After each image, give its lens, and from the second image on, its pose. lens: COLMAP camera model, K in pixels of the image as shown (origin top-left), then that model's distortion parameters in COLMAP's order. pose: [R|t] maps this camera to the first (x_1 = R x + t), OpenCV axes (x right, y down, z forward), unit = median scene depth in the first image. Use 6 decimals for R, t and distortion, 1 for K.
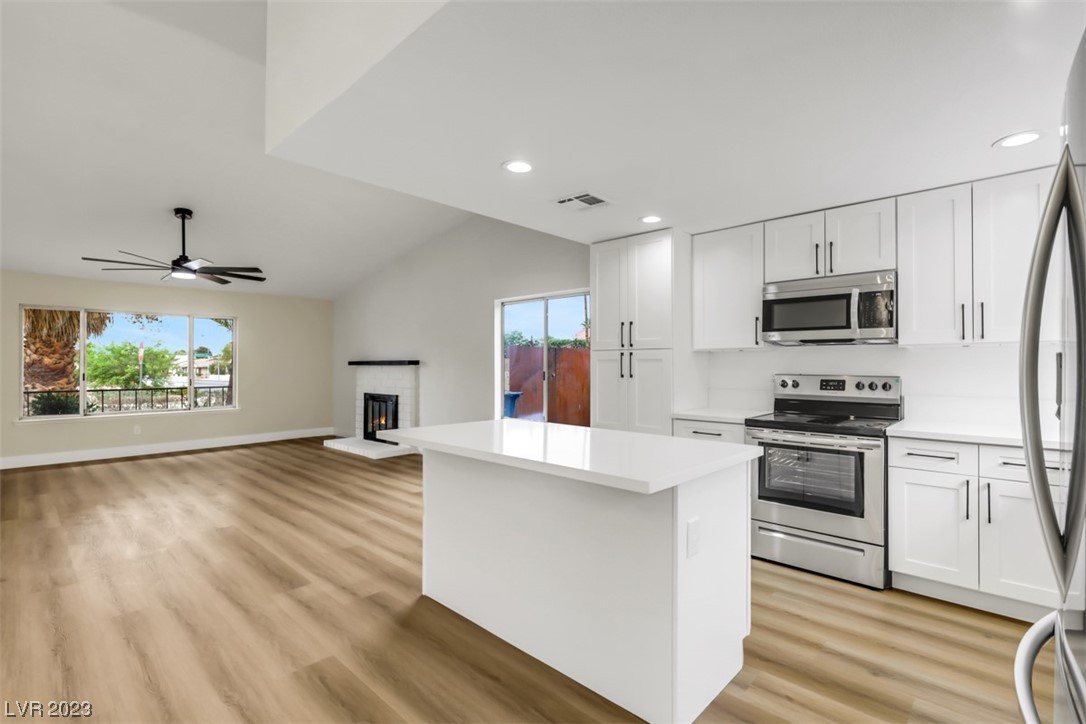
lens RADIAL K [[497.5, 0, 543.0], [0, 497.5, 362.0], [0, 0, 1]] dist [-0.002103, -0.000372]
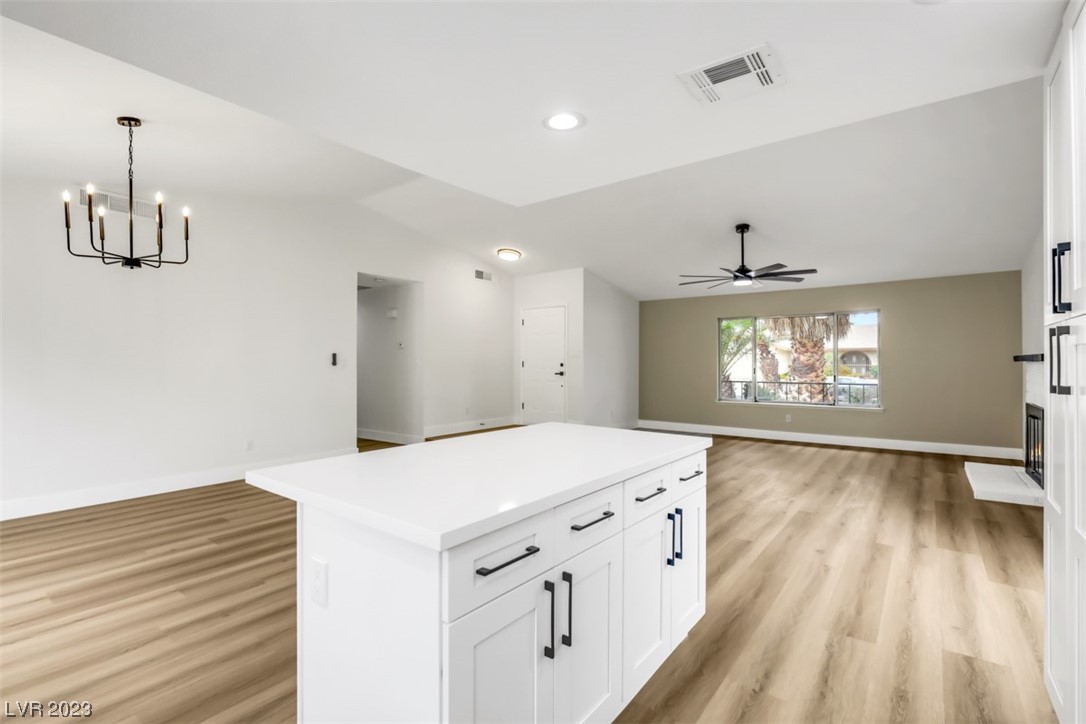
lens RADIAL K [[513.4, 0, 543.4], [0, 513.4, 359.2], [0, 0, 1]] dist [-0.003651, -0.001100]
pose [[0.111524, -0.005195, -0.993748, 0.268222], [0.006952, 0.999966, -0.004447, 0.001561], [0.993737, -0.006413, 0.111556, 0.283372]]
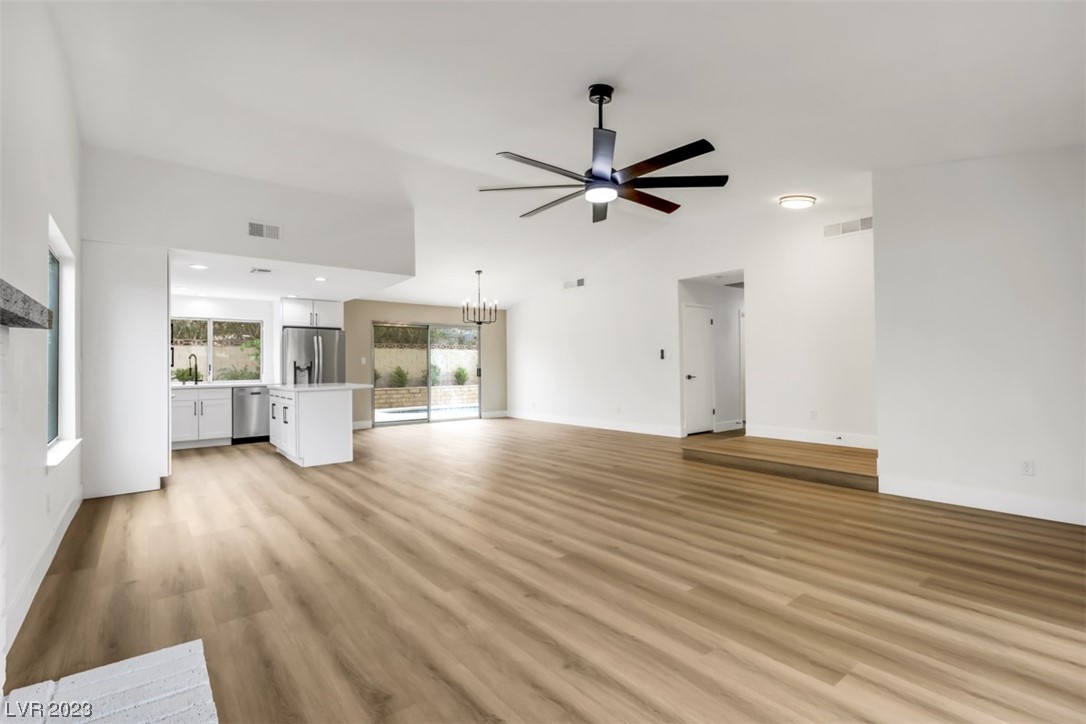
lens RADIAL K [[513.4, 0, 543.4], [0, 513.4, 359.2], [0, 0, 1]] dist [-0.003651, -0.001100]
pose [[-0.987713, 0.015976, 0.155462, -0.517730], [0.012390, 0.999635, -0.024010, 0.027803], [-0.155788, -0.021789, -0.987550, 1.118863]]
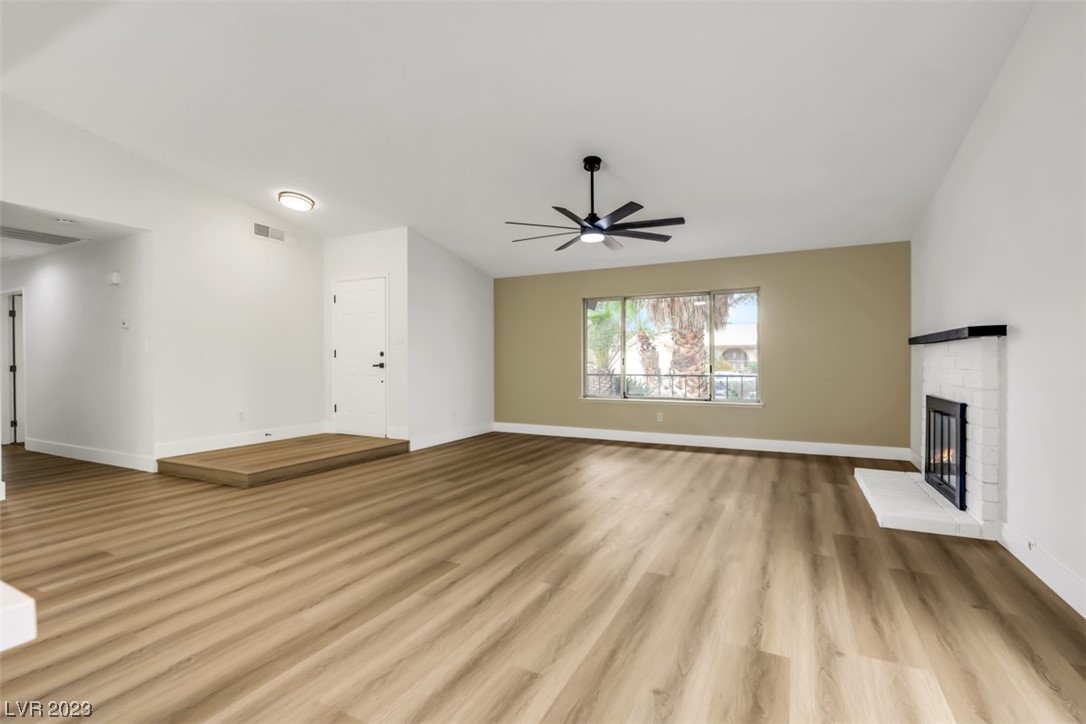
lens RADIAL K [[505.9, 0, 543.0], [0, 505.9, 362.0], [0, 0, 1]] dist [-0.001151, -0.000468]
pose [[0.289944, 0.002755, -0.957040, 0.046651], [0.009127, 0.999942, 0.005644, 0.020437], [0.957000, -0.010371, 0.289902, 0.460372]]
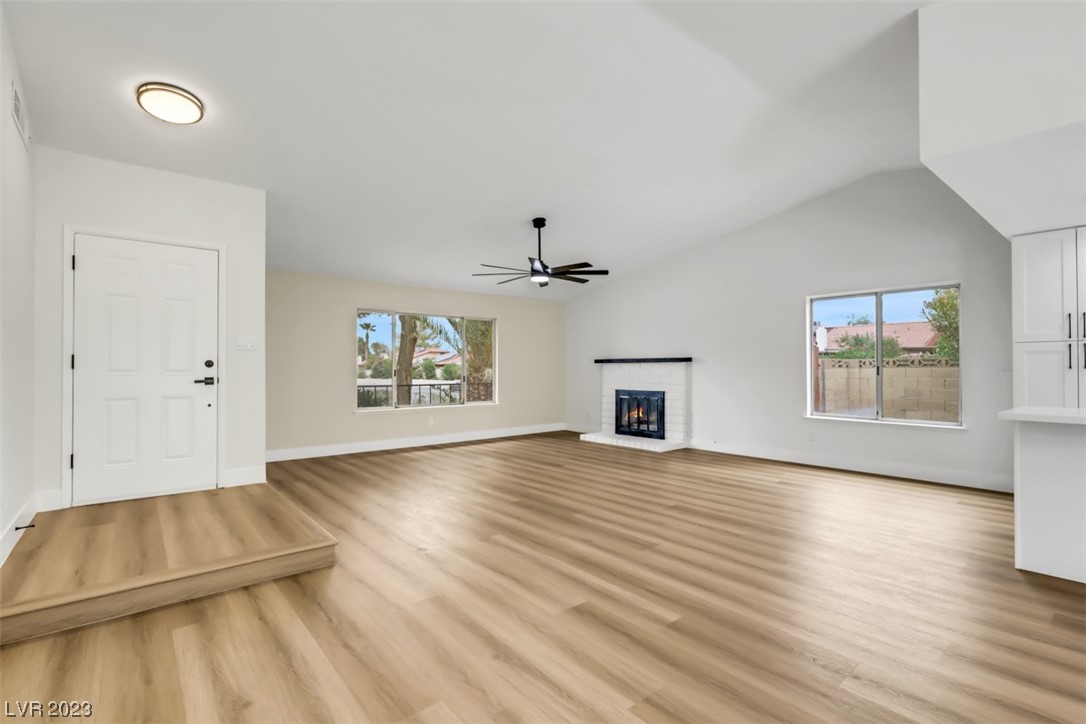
lens RADIAL K [[505.9, 0, 543.0], [0, 505.9, 362.0], [0, 0, 1]] dist [-0.001151, -0.000468]
pose [[0.992581, -0.002798, -0.121557, -0.397175], [0.001983, 0.999975, -0.006826, 0.011768], [0.121573, 0.006534, 0.992561, -0.070429]]
